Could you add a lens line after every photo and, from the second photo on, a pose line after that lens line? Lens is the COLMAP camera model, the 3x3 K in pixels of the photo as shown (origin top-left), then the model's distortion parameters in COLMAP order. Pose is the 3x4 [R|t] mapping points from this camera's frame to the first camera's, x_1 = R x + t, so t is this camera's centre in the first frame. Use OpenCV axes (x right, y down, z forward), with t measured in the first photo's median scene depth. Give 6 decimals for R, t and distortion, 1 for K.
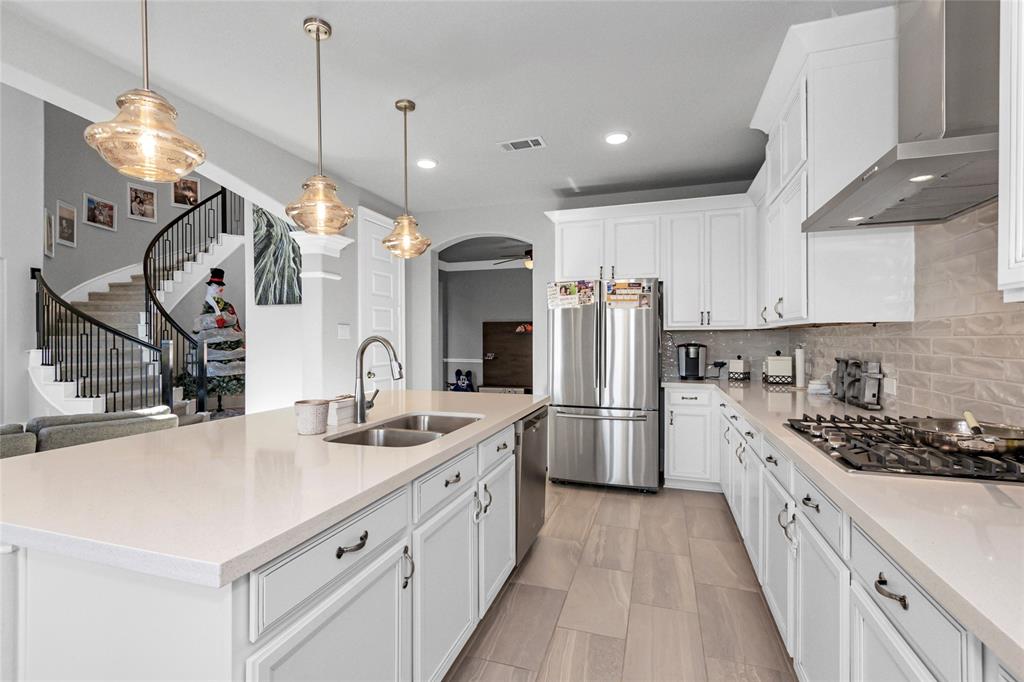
lens RADIAL K [[474.7, 0, 528.9], [0, 474.7, 345.2], [0, 0, 1]] dist [-0.000955, 0.000787]
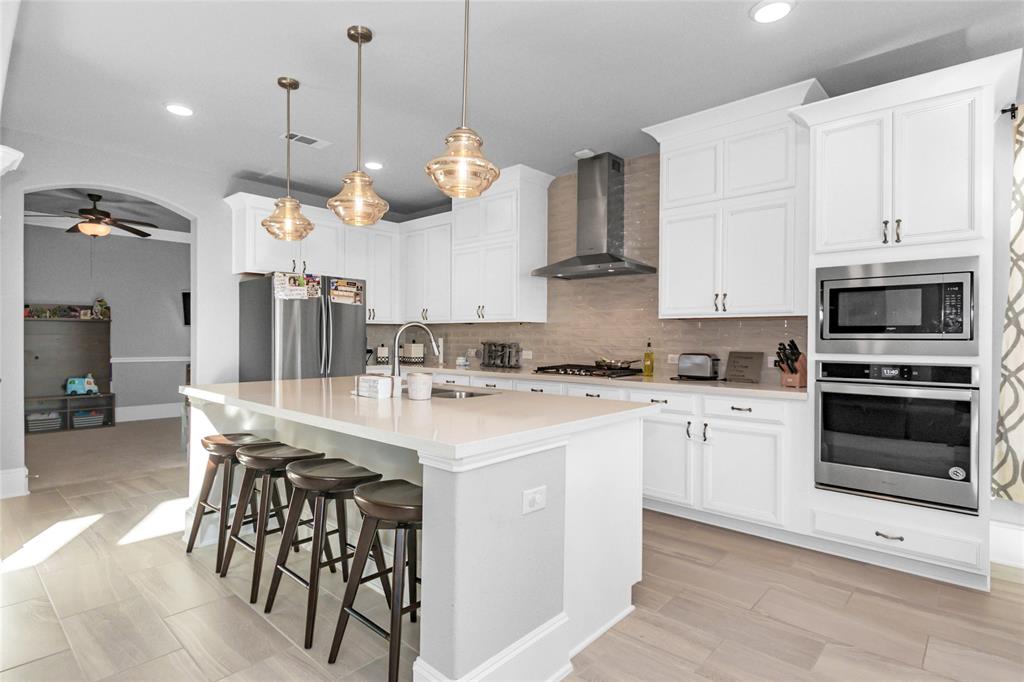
lens RADIAL K [[528.3, 0, 512.6], [0, 528.3, 339.7], [0, 0, 1]] dist [0.004264, 0.000212]
pose [[0.412019, -0.001815, 0.911173, -0.798034], [0.006583, 0.999978, -0.000985, 0.015453], [-0.911151, 0.006405, 0.412022, 0.099655]]
